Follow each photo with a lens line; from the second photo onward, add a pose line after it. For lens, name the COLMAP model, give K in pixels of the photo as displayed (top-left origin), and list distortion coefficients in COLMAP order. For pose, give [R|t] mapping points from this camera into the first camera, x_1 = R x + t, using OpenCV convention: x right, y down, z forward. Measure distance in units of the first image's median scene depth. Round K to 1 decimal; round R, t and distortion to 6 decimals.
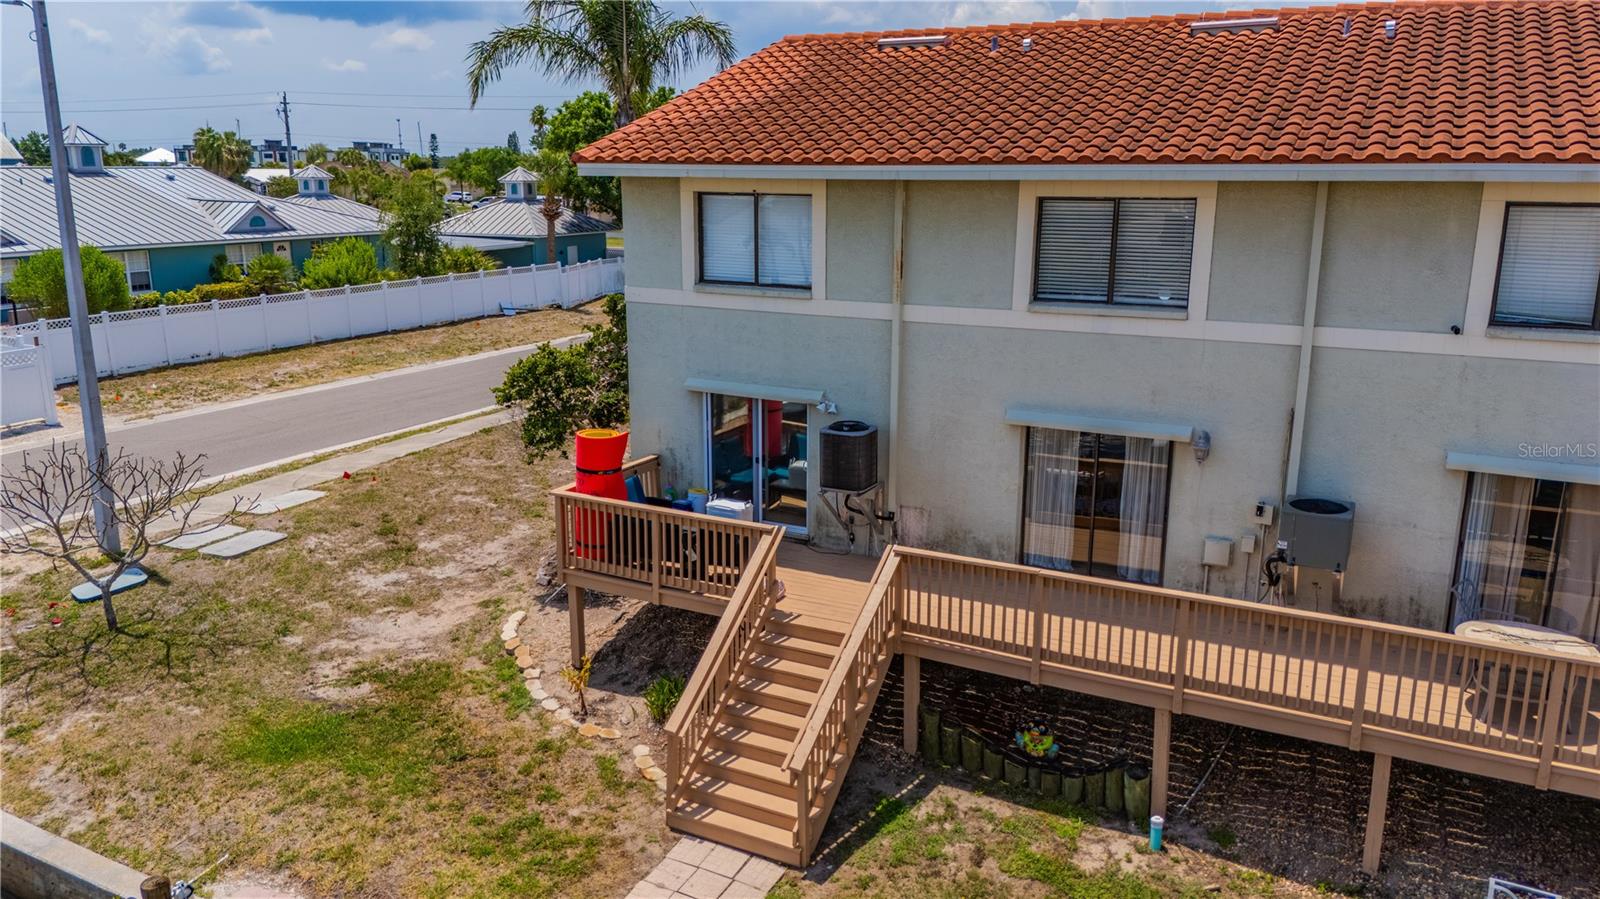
lens RADIAL K [[1175.6, 0, 800.0], [0, 1175.6, 449.5], [0, 0, 1]] dist [0.066174, -0.070436]
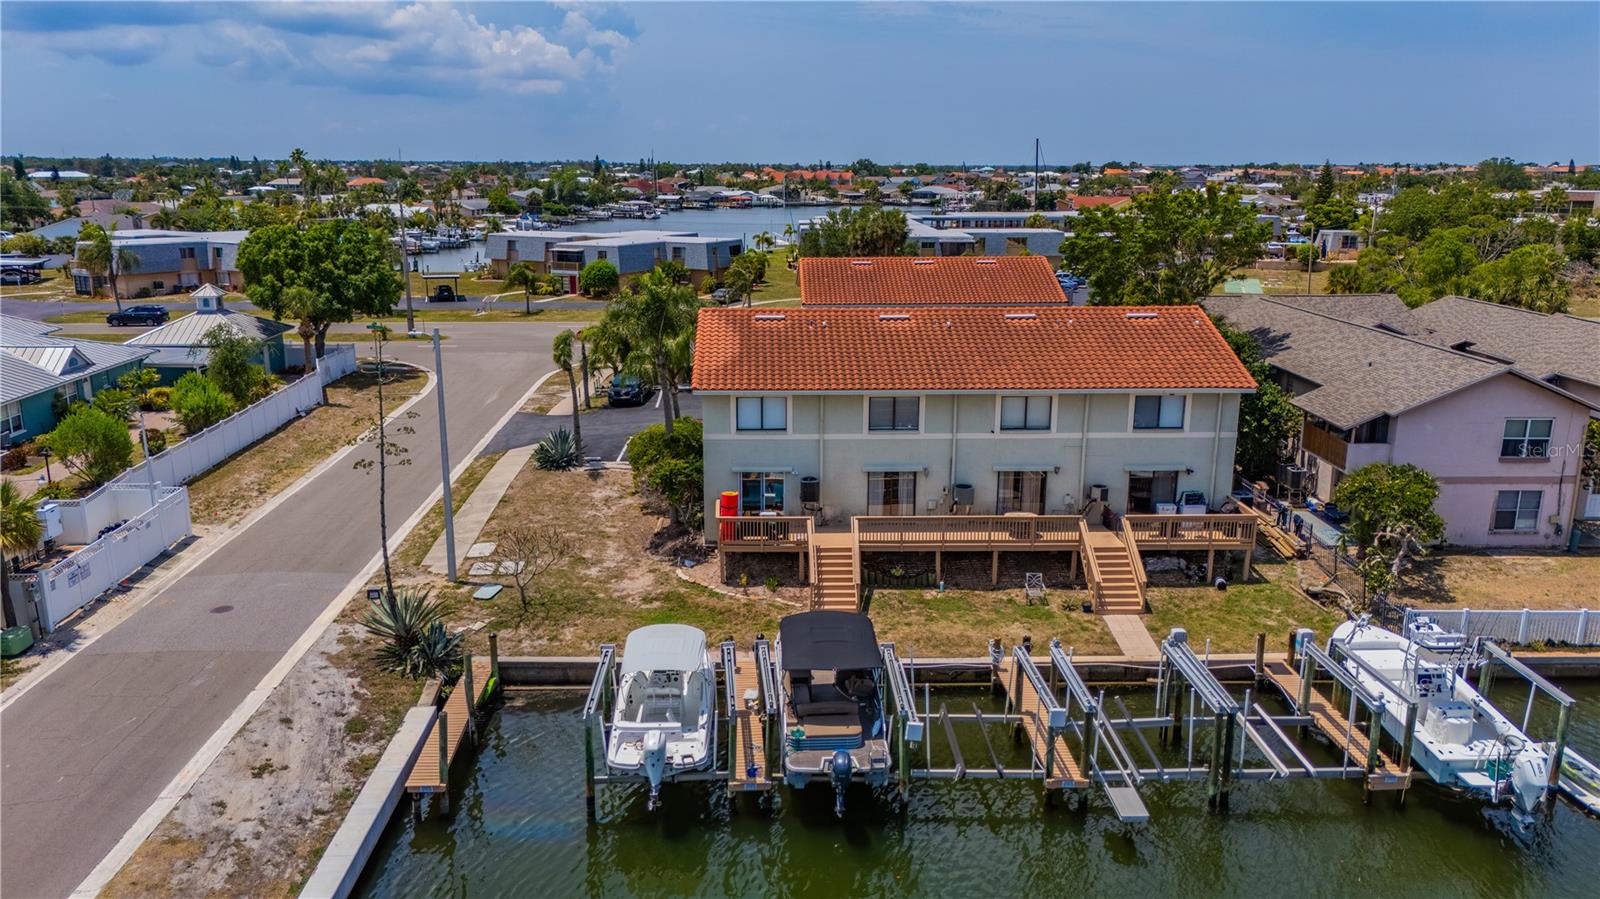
lens RADIAL K [[1175.6, 0, 800.0], [0, 1175.6, 449.5], [0, 0, 1]] dist [0.066174, -0.070436]
pose [[0.872226, -0.115284, 0.475322, -1.374435], [0.113678, 0.992994, 0.032239, -0.192847], [-0.475709, 0.025913, 0.879221, -1.529994]]
